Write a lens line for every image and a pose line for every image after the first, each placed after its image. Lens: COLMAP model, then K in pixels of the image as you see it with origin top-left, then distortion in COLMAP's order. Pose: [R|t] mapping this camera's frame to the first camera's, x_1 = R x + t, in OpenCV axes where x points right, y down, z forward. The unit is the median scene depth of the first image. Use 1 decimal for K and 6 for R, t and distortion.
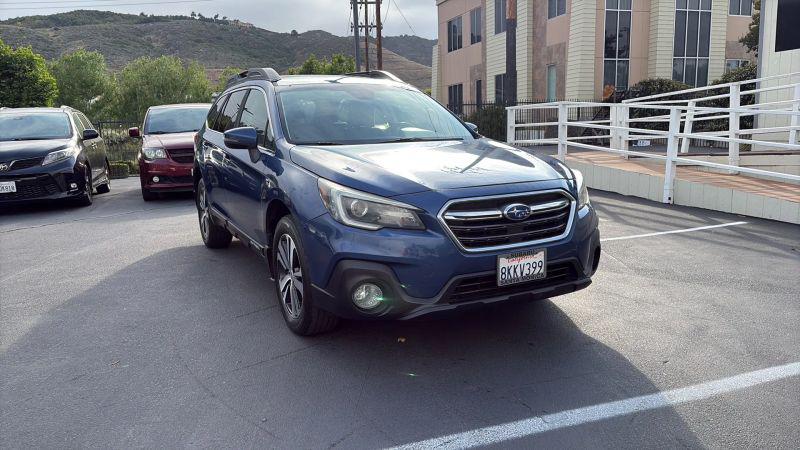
lens RADIAL K [[577.2, 0, 400.4], [0, 577.2, 224.5], [0, 0, 1]] dist [0.056858, -0.058508]
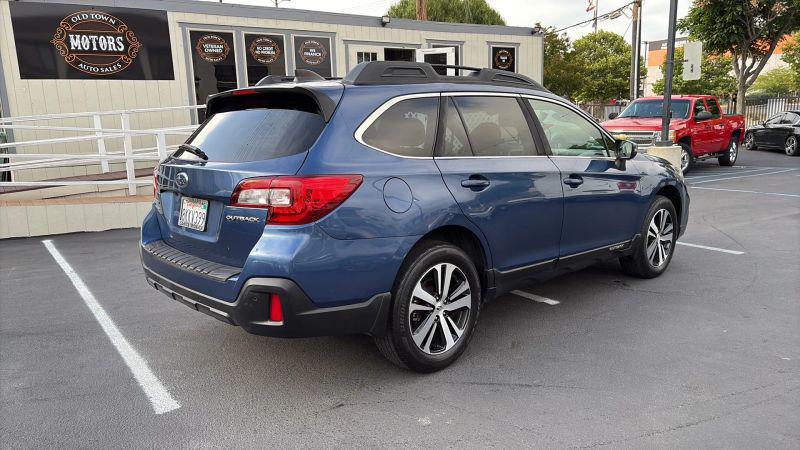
lens RADIAL K [[577.2, 0, 383.6], [0, 577.2, 229.5], [0, 0, 1]] dist [0.056858, -0.058508]
pose [[-0.241595, -0.146620, 0.959236, -1.307442], [0.197907, 0.960297, 0.196628, -0.328460], [-0.949981, 0.237344, -0.202986, 1.794710]]
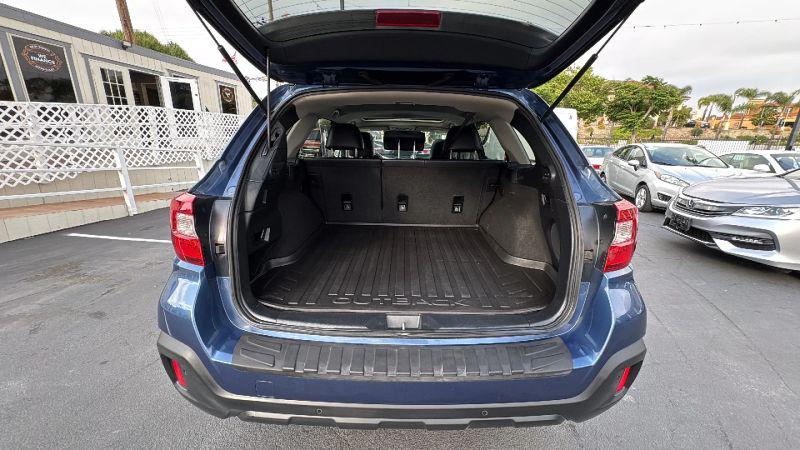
lens RADIAL K [[304.5, 0, 400.1], [0, 304.5, 222.7], [0, 0, 1]] dist [0.000357, 0.000874]
pose [[-0.880860, -0.115782, 0.458998, -0.551312], [0.083495, 0.916423, 0.391404, -0.384005], [-0.465954, 0.383096, -0.797574, 2.066320]]
